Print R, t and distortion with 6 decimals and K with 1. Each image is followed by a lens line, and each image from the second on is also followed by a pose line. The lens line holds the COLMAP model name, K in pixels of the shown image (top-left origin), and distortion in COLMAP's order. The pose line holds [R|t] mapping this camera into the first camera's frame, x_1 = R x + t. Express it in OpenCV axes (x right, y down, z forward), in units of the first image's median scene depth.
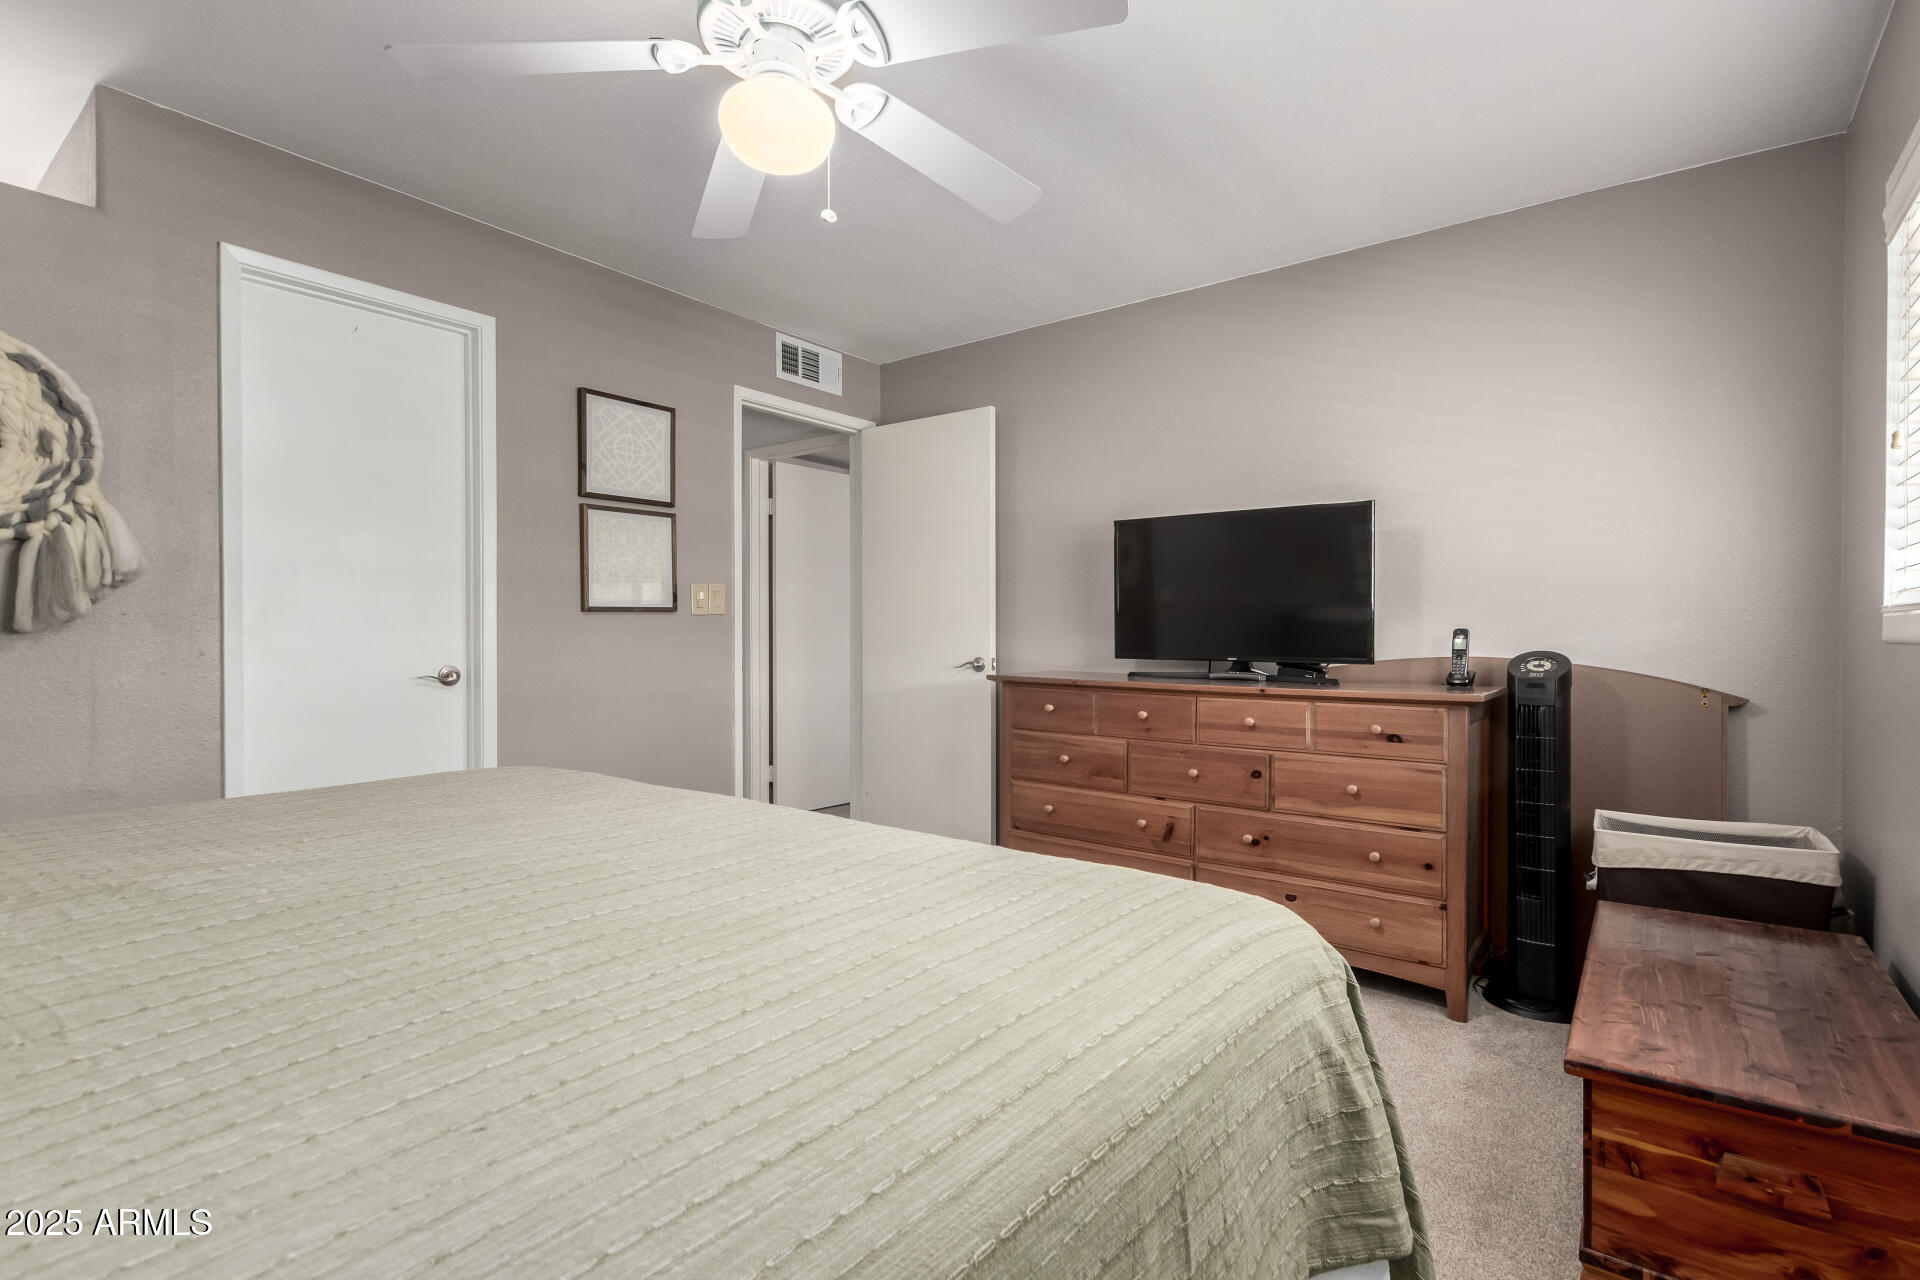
lens RADIAL K [[919.4, 0, 953.8], [0, 919.4, 637.1], [0, 0, 1]] dist [0.011580, -0.001618]
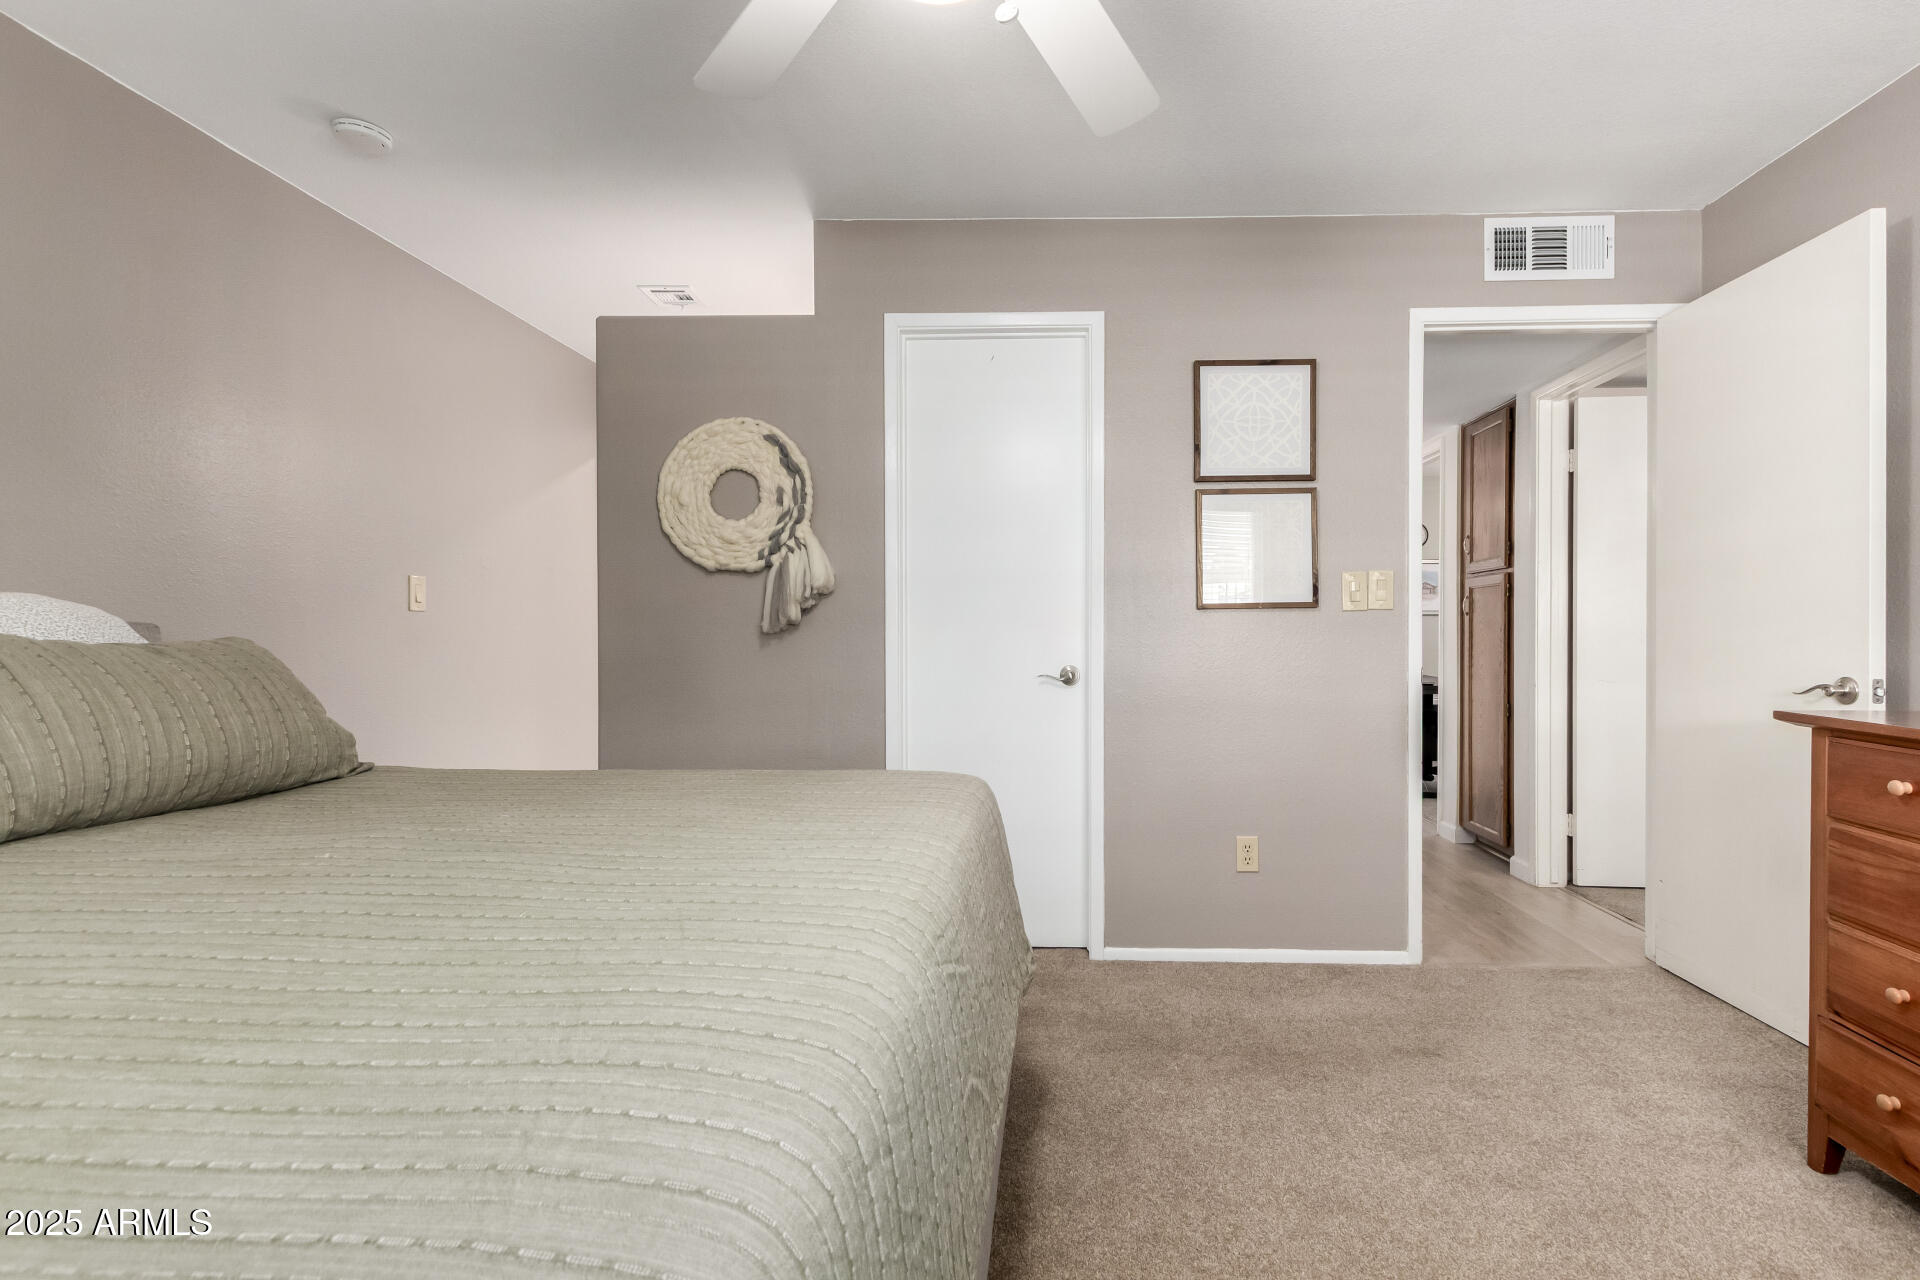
lens RADIAL K [[919.4, 0, 960.7], [0, 919.4, 640.0], [0, 0, 1]] dist [0.011580, -0.001618]
pose [[0.578826, 0.004757, -0.815437, 0.210946], [-0.002886, 0.999989, 0.003786, -0.000944], [0.815446, 0.000162, 0.578833, 0.310570]]
